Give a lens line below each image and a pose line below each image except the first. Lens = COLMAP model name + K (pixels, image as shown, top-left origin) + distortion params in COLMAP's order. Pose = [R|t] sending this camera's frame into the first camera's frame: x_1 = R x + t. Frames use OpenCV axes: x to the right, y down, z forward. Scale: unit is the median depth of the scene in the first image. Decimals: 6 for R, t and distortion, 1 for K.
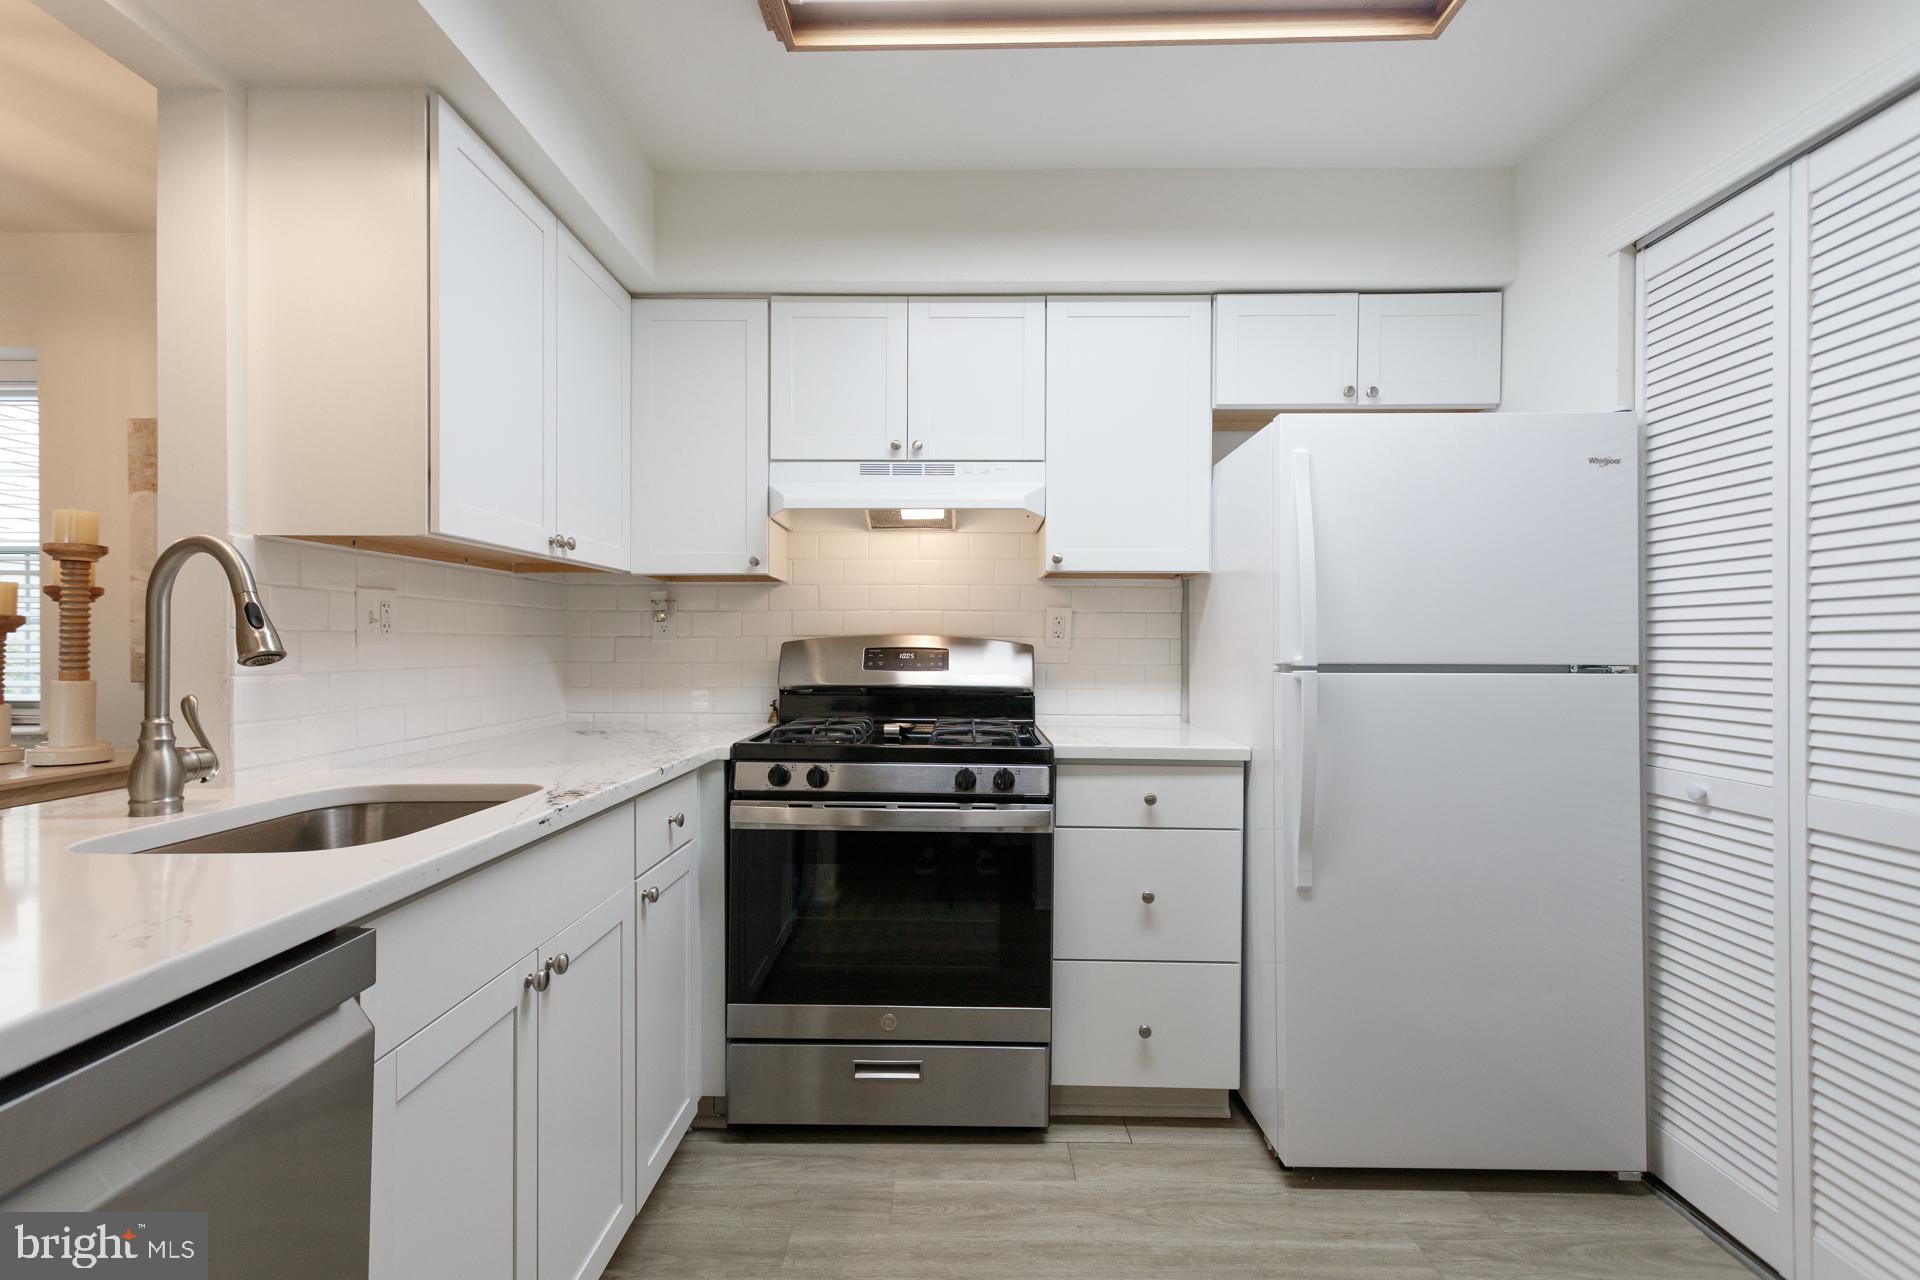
lens RADIAL K [[907.2, 0, 951.4], [0, 907.2, 640.9], [0, 0, 1]] dist [0.017587, -0.002112]
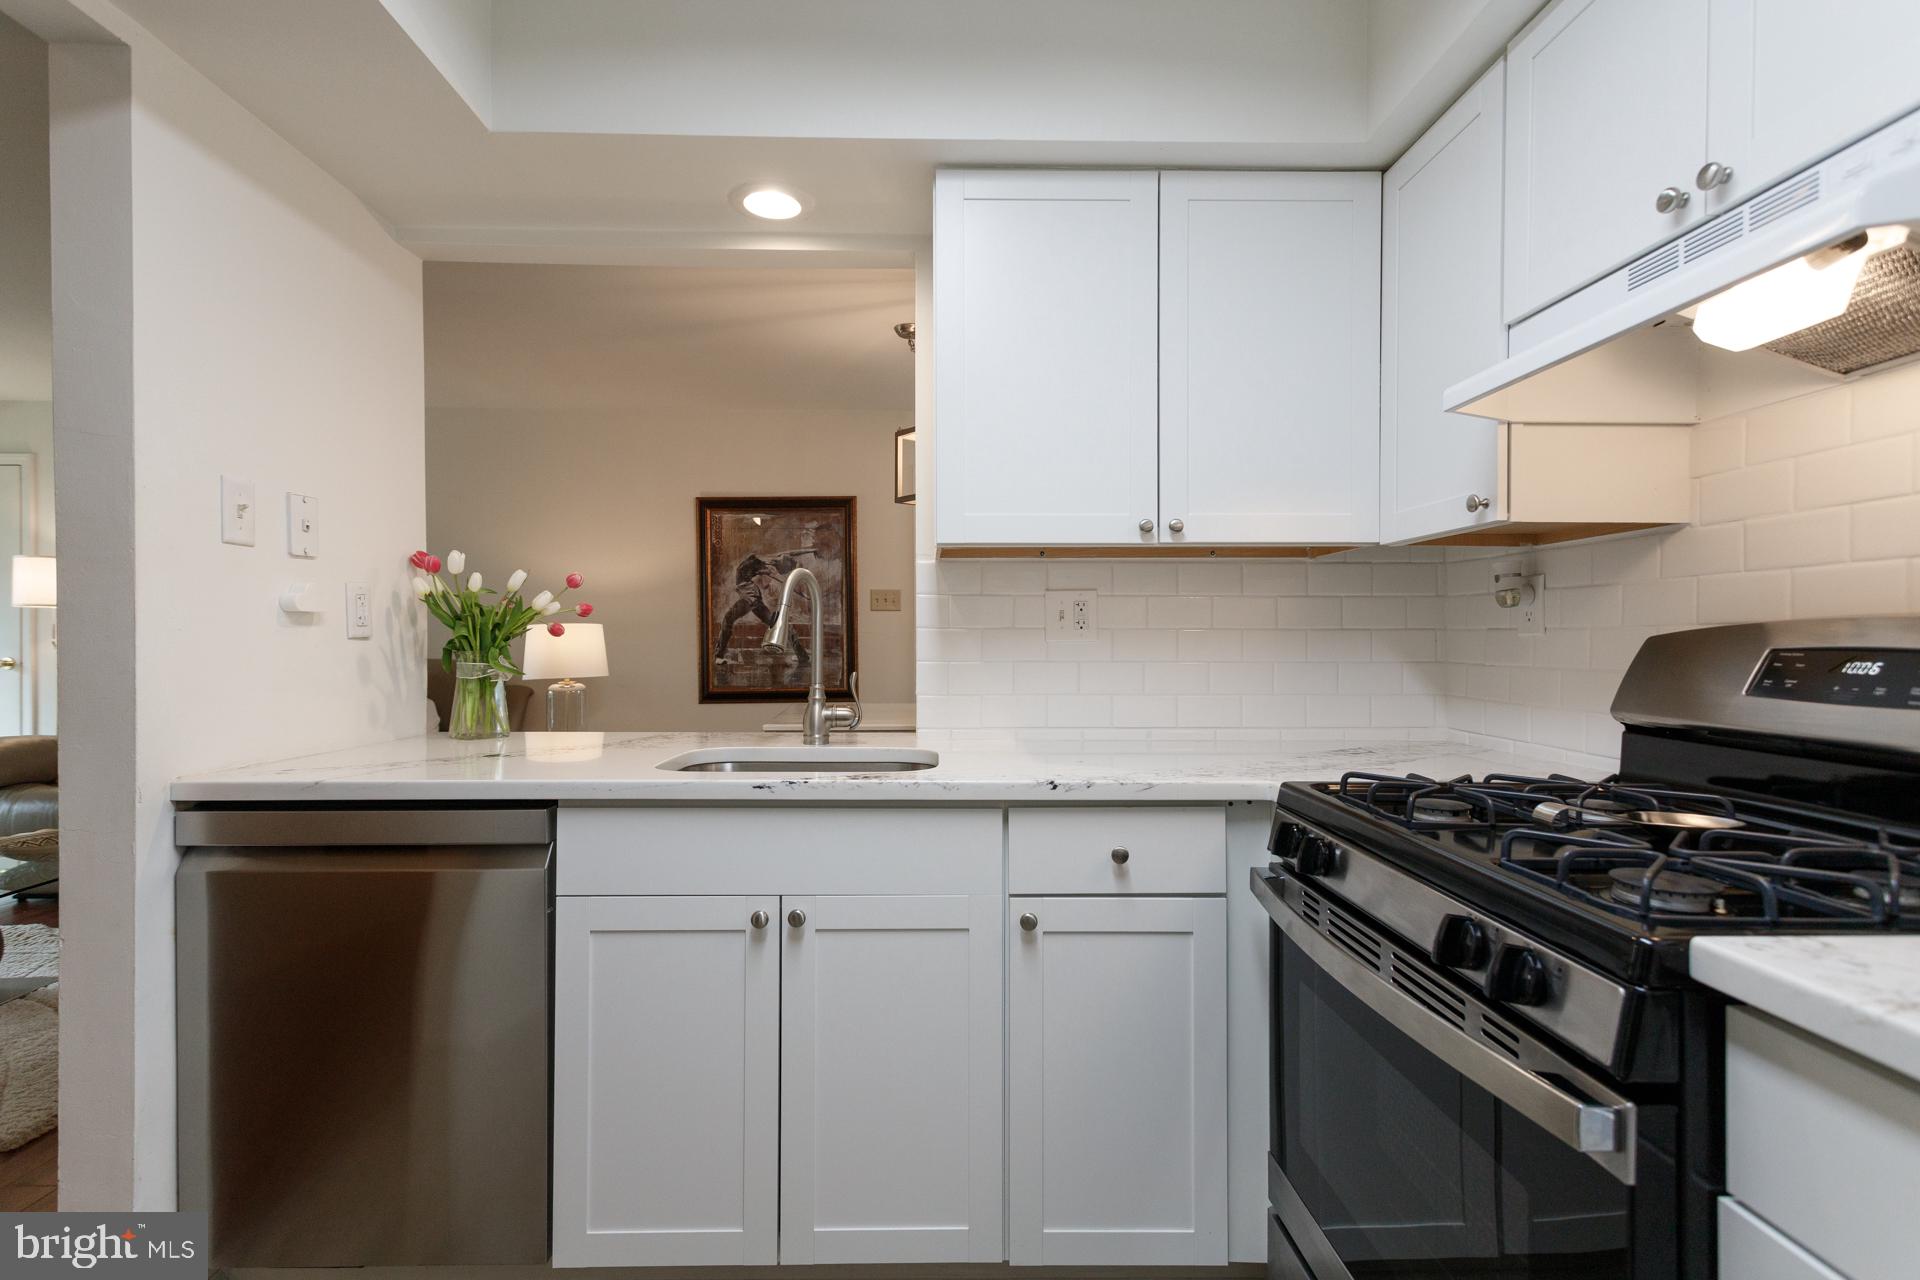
lens RADIAL K [[907.2, 0, 957.0], [0, 907.2, 635.5], [0, 0, 1]] dist [0.017587, -0.002112]
pose [[0.025663, -0.000970, -0.999670, 0.384789], [0.004150, 0.999991, -0.000864, -0.000012], [0.999662, -0.004127, 0.025667, 0.630451]]
